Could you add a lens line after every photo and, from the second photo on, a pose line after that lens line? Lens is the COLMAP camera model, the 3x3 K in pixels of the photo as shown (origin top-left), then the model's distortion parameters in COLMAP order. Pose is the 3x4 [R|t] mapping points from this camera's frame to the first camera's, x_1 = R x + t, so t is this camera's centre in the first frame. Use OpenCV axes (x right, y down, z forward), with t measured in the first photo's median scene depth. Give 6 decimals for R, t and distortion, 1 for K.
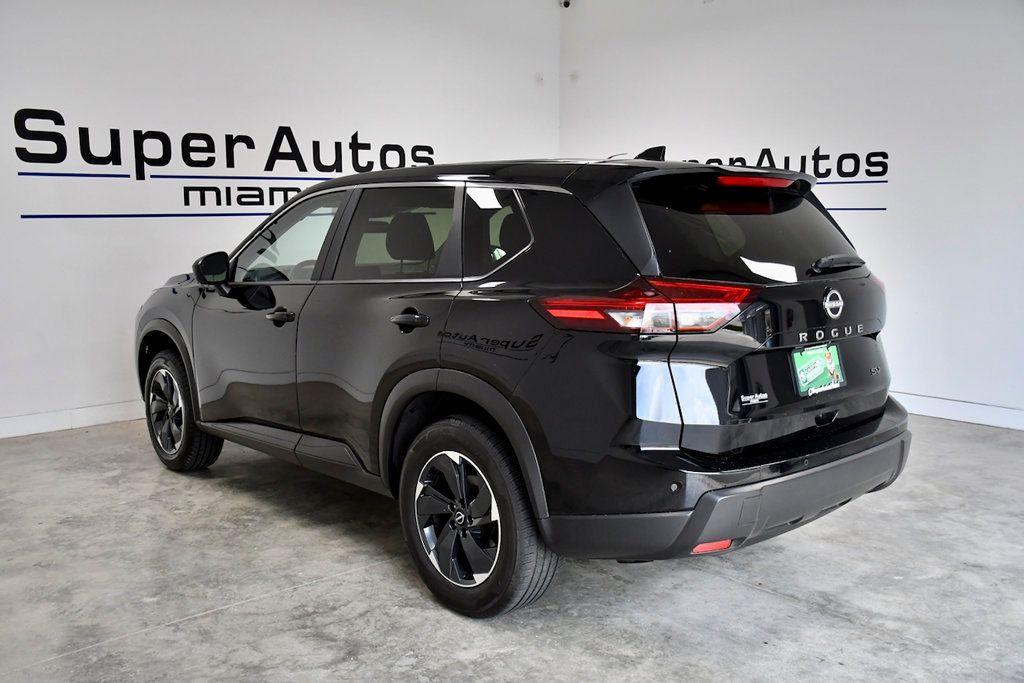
lens RADIAL K [[968.7, 0, 512.1], [0, 968.7, 331.5], [0, 0, 1]] dist [0.006081, 0.000000]
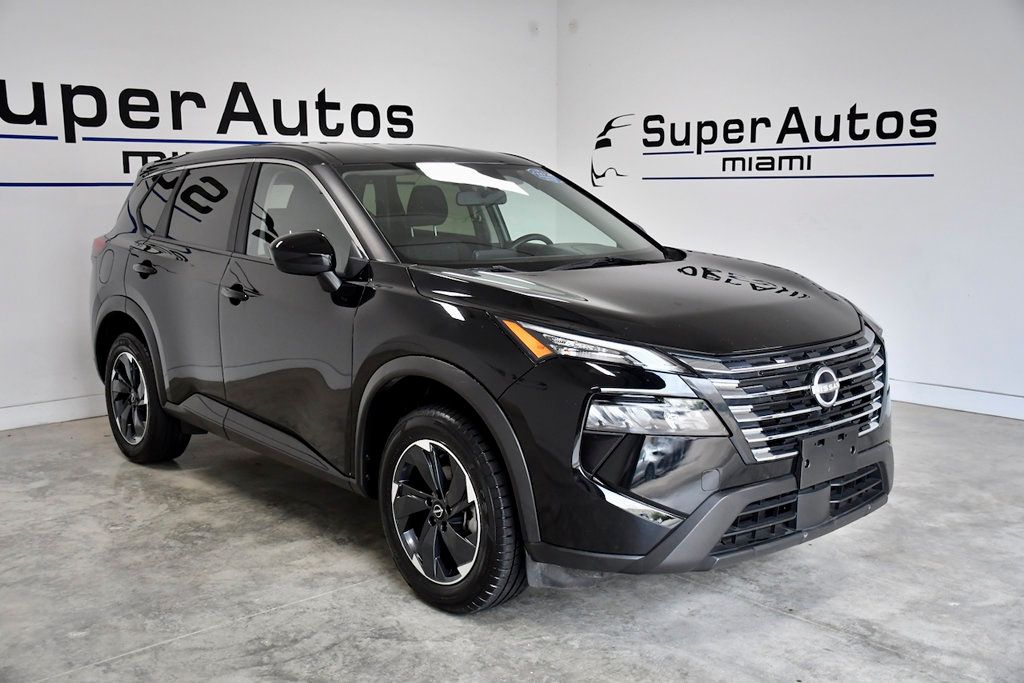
lens RADIAL K [[1095.0, 0, 516.2], [0, 1095.0, 338.8], [0, 0, 1]] dist [0.083236, 0.000000]
pose [[0.999929, -0.003138, 0.011460, 0.000507], [0.002921, 0.999817, 0.018926, 0.000083], [-0.011517, -0.018891, 0.999755, 0.009087]]
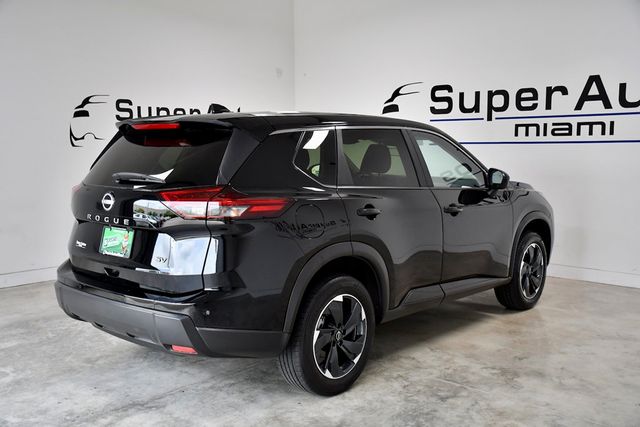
lens RADIAL K [[684.3, 0, 319.5], [0, 684.3, 212.9], [0, 0, 1]] dist [0.083236, 0.000000]
pose [[0.118485, 0.108191, -0.987044, 1.324958], [-0.120098, 0.988310, 0.093913, -0.140526], [0.985666, 0.107415, 0.130094, 1.049957]]
